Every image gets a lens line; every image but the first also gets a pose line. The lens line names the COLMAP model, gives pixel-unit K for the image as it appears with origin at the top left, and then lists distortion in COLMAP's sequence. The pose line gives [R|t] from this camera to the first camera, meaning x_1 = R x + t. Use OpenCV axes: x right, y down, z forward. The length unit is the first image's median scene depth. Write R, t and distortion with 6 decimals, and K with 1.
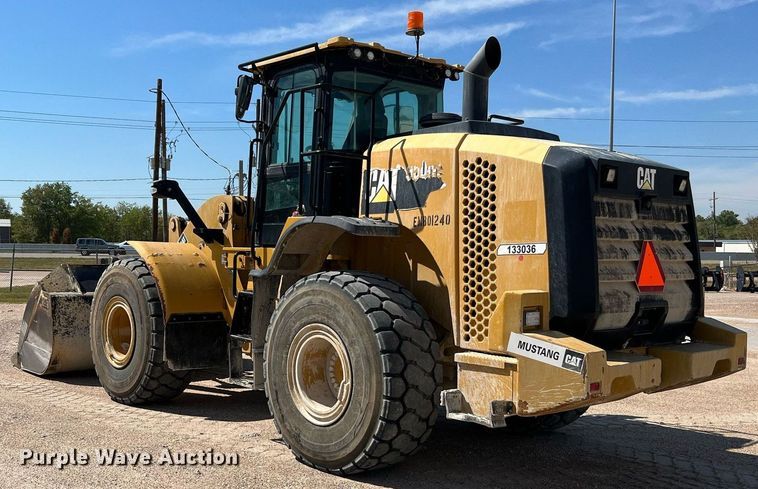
lens RADIAL K [[778.5, 0, 347.8], [0, 778.5, 280.3], [0, 0, 1]] dist [0.074190, 0.000000]
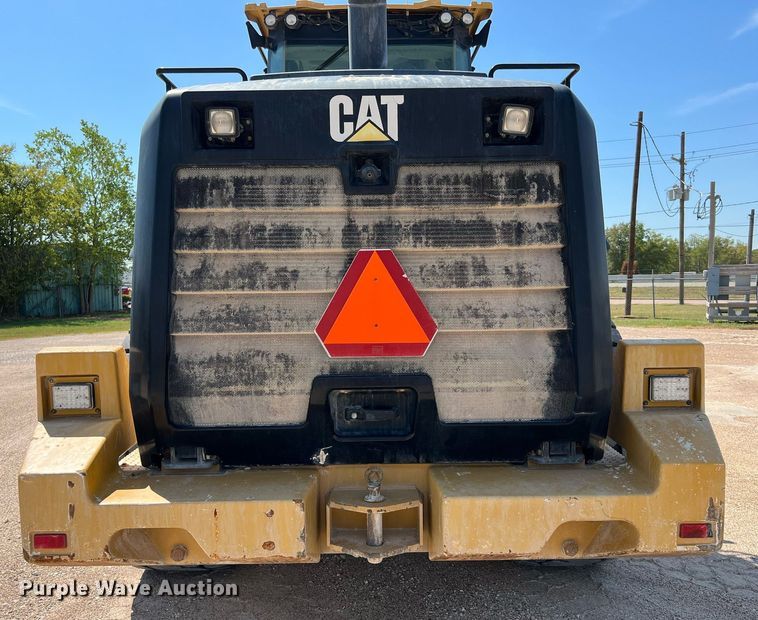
lens RADIAL K [[669.9, 0, 380.3], [0, 669.9, 342.4], [0, 0, 1]] dist [0.068301, -0.035549]
pose [[0.757696, 0.034746, -0.651682, 0.657932], [-0.000585, 0.998617, 0.052564, -0.015471], [0.652608, -0.039447, 0.756669, 0.694468]]
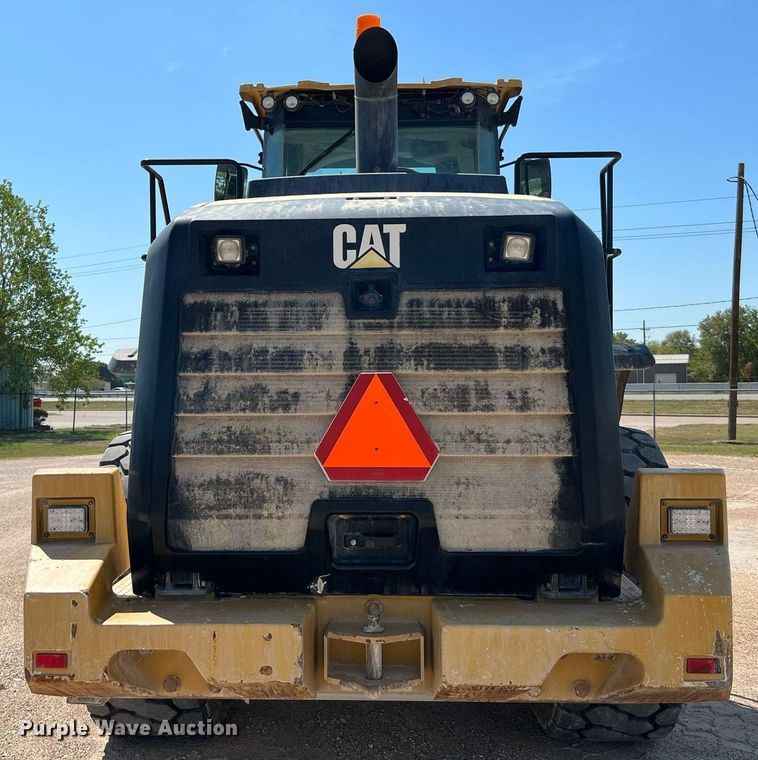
lens RADIAL K [[952.7, 0, 346.1], [0, 952.7, 377.2], [0, 0, 1]] dist [0.063842, 0.000000]
pose [[0.719175, -0.025653, -0.694356, 0.777688], [-0.010342, 0.998812, -0.047612, -0.020282], [0.694752, 0.041422, 0.718055, 0.573673]]
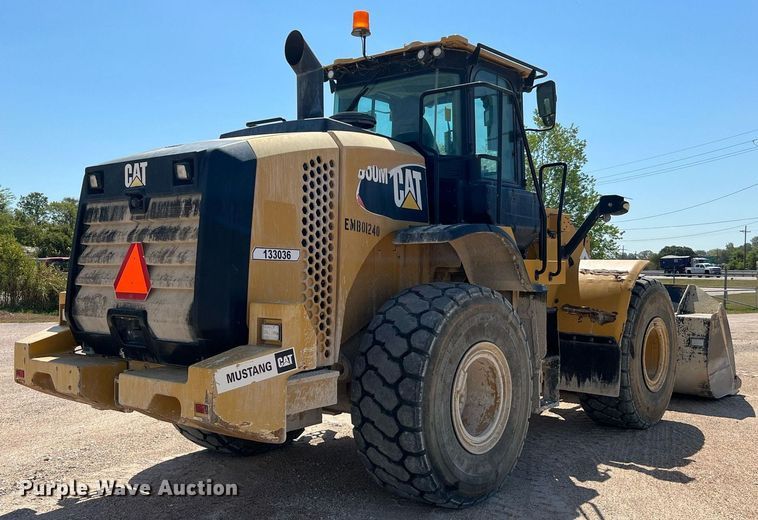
lens RADIAL K [[755.6, 0, 377.4], [0, 755.6, 268.3], [0, 0, 1]] dist [0.022582, 0.000000]
pose [[0.164850, -0.012034, -0.986245, 1.289398], [-0.040817, 0.998986, -0.019012, -0.016138], [0.985474, 0.043390, 0.164192, 1.139778]]
